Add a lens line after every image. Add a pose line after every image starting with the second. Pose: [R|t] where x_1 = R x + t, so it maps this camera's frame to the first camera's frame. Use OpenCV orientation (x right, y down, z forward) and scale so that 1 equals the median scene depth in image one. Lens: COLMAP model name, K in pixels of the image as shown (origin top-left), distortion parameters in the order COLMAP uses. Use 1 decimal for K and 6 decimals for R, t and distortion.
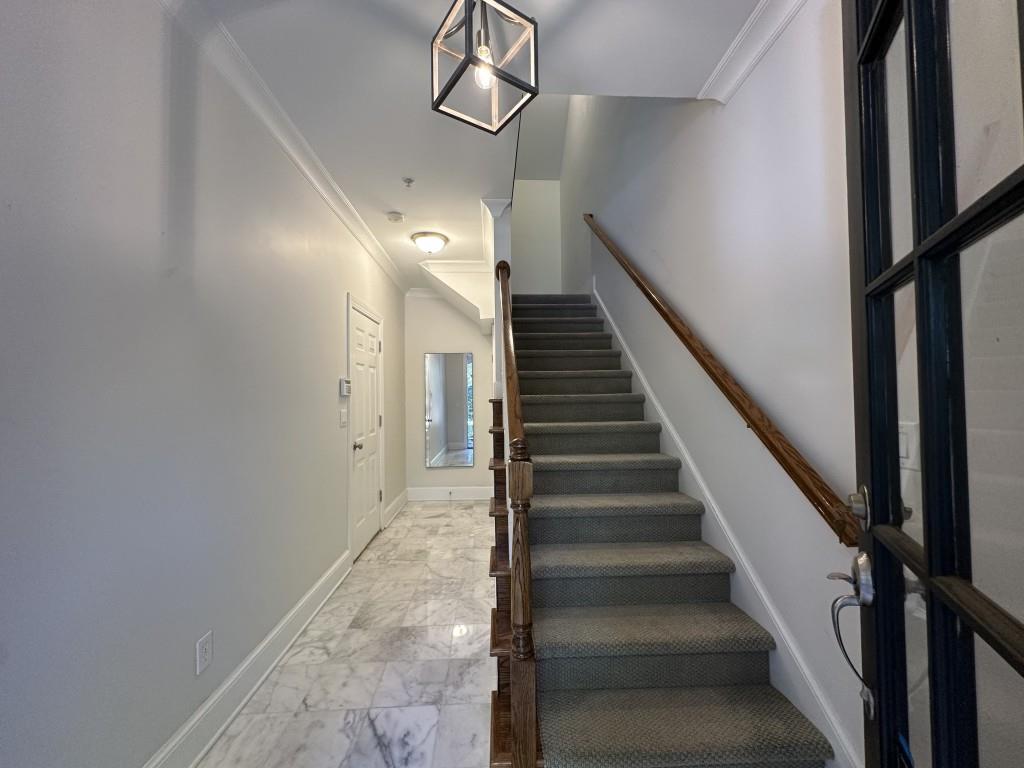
lens RADIAL K [[409.2, 0, 508.7], [0, 409.2, 384.5], [0, 0, 1]] dist [-0.003471, 0.000747]
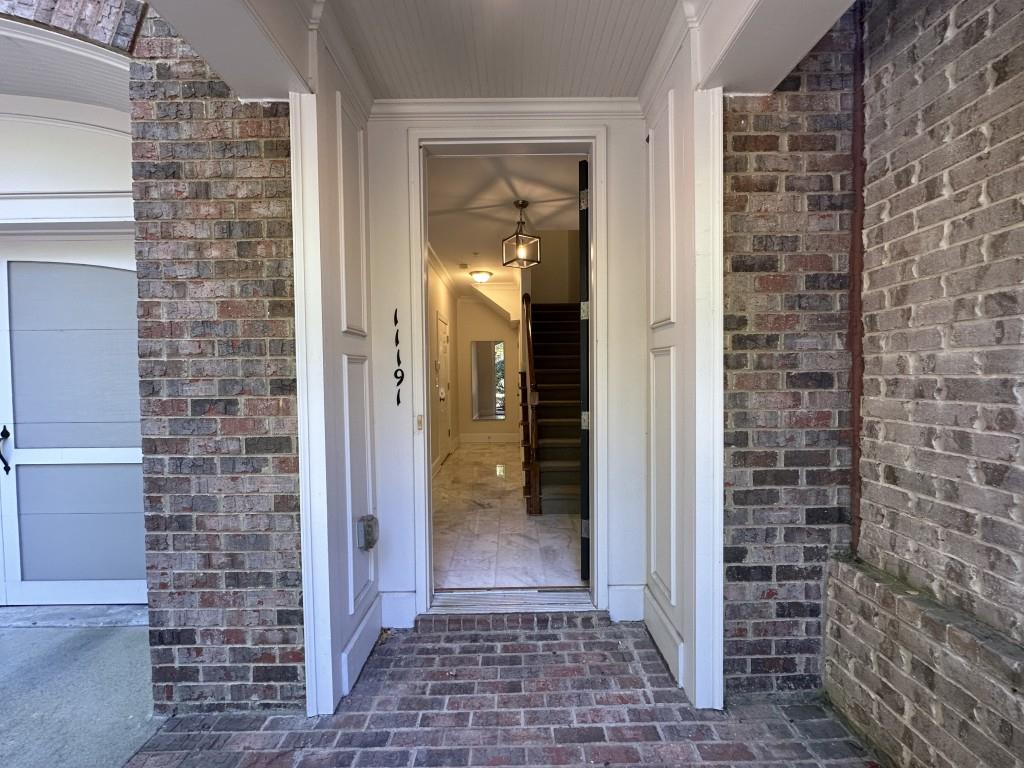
lens RADIAL K [[409.2, 0, 512.1], [0, 409.2, 382.7], [0, 0, 1]] dist [-0.003471, 0.000747]
pose [[0.999136, -0.000531, -0.041561, -0.001459], [0.002567, 0.998798, 0.048943, -0.002213], [0.041485, -0.049007, 0.997937, -0.627701]]
